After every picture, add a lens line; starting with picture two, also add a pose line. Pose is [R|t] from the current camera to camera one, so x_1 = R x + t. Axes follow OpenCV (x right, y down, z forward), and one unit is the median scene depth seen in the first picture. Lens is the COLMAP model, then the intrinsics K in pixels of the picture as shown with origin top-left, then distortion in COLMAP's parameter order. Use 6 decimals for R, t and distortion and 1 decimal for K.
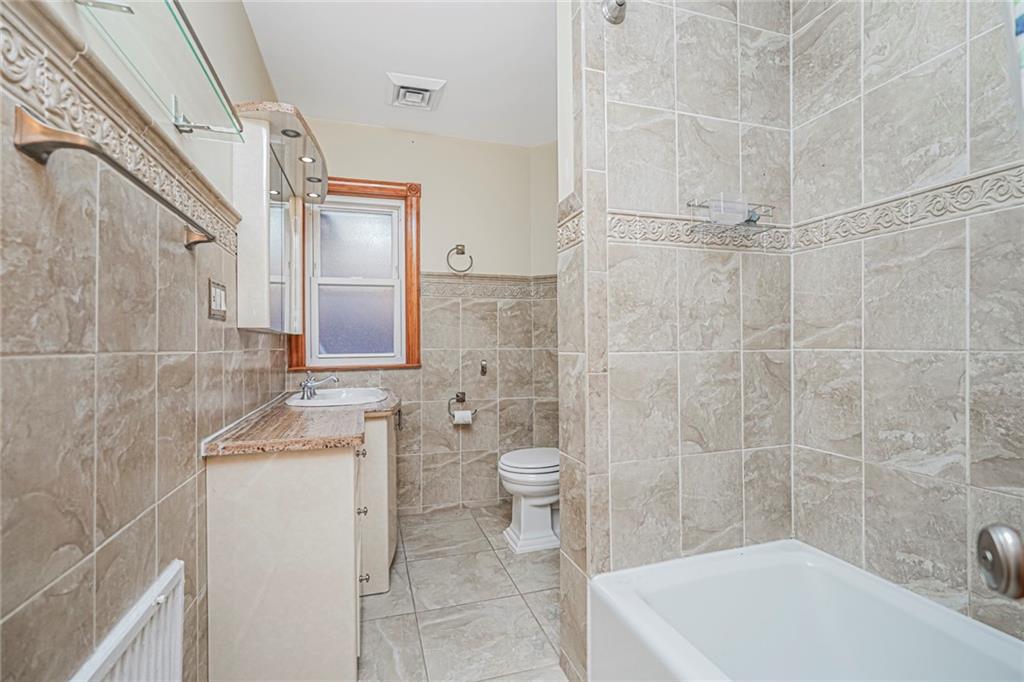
lens RADIAL K [[464.9, 0, 512.5], [0, 464.9, 344.0], [0, 0, 1]] dist [-0.022163, 0.013243]
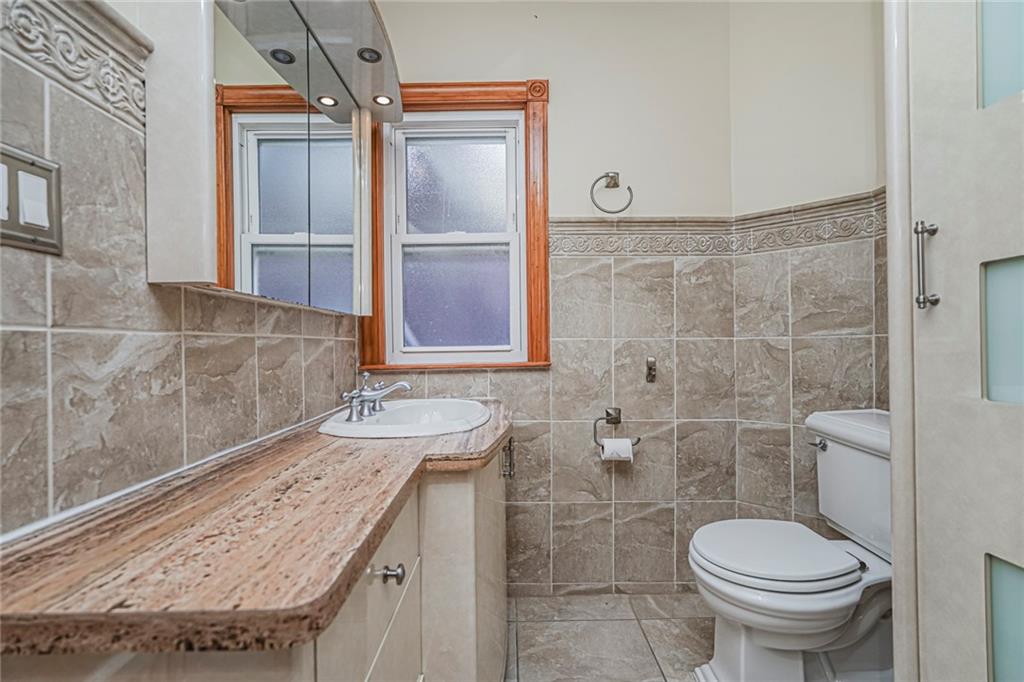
lens RADIAL K [[464.9, 0, 512.5], [0, 464.9, 344.0], [0, 0, 1]] dist [-0.022163, 0.013243]
pose [[0.955176, -0.002462, -0.296030, -0.056827], [0.004063, 0.999980, 0.004792, 0.014326], [0.296012, -0.005780, 0.955167, 0.368914]]
